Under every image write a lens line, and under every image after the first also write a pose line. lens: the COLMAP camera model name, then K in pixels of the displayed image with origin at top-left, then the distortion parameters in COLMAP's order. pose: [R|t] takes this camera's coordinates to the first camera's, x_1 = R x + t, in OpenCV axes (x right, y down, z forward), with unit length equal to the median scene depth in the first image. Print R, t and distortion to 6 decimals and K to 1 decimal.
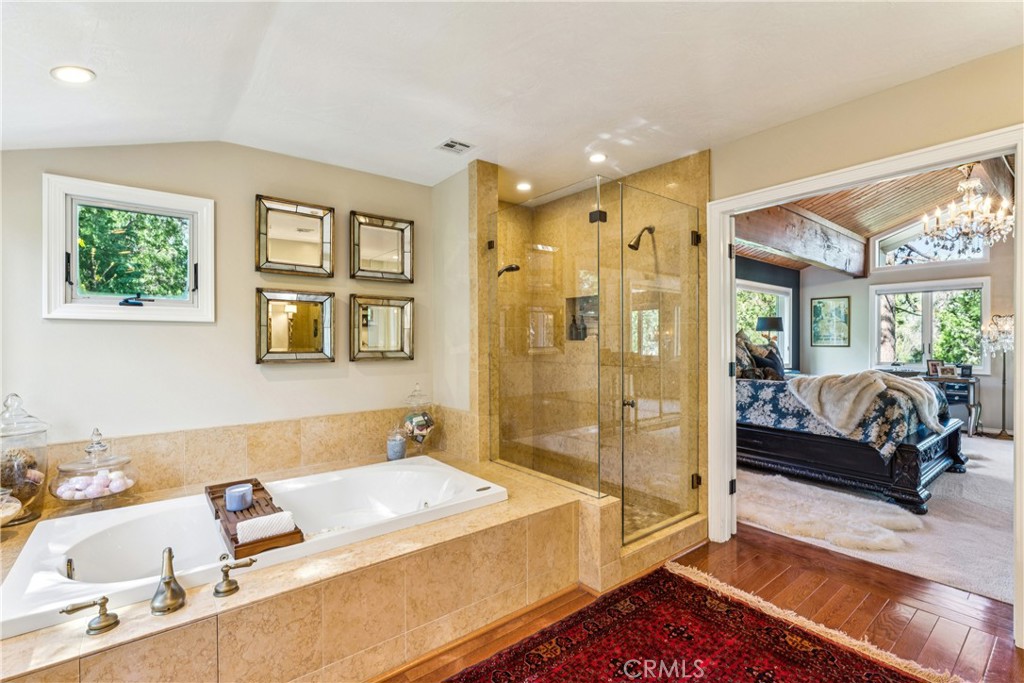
lens RADIAL K [[457.3, 0, 512.0], [0, 457.3, 341.5], [0, 0, 1]] dist [-0.001561, -0.000247]
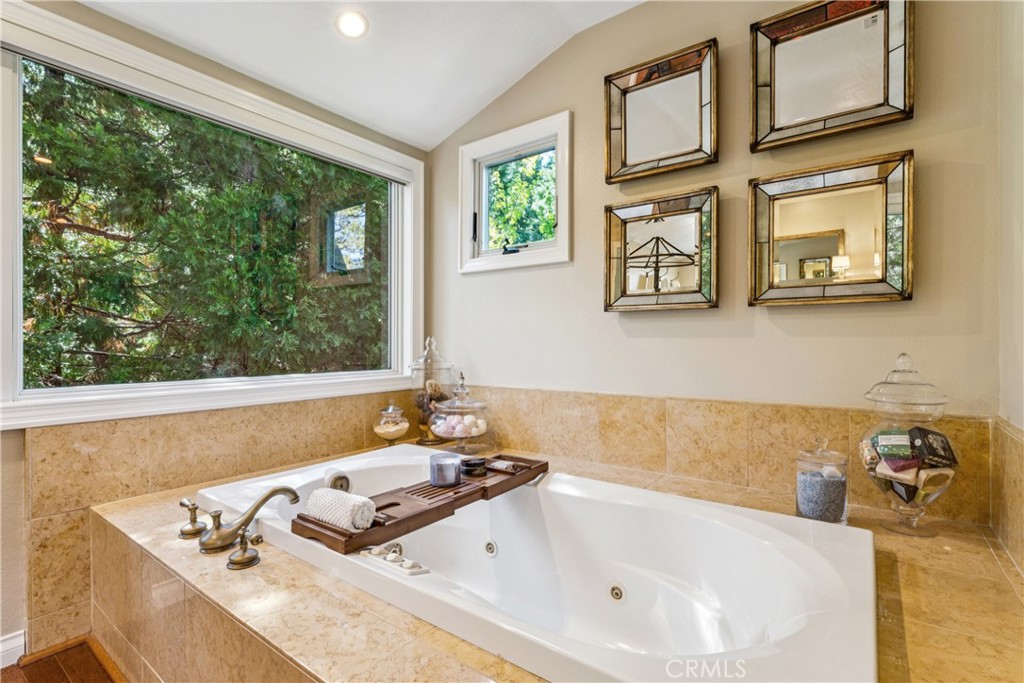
lens RADIAL K [[480.5, 0, 512.0], [0, 480.5, 341.5], [0, 0, 1]] dist [0.000767, -0.000019]
pose [[0.259601, -0.002935, -0.965711, 0.118706], [-0.004551, 0.999981, -0.004263, 0.087309], [0.965705, 0.005502, 0.259583, 0.574286]]
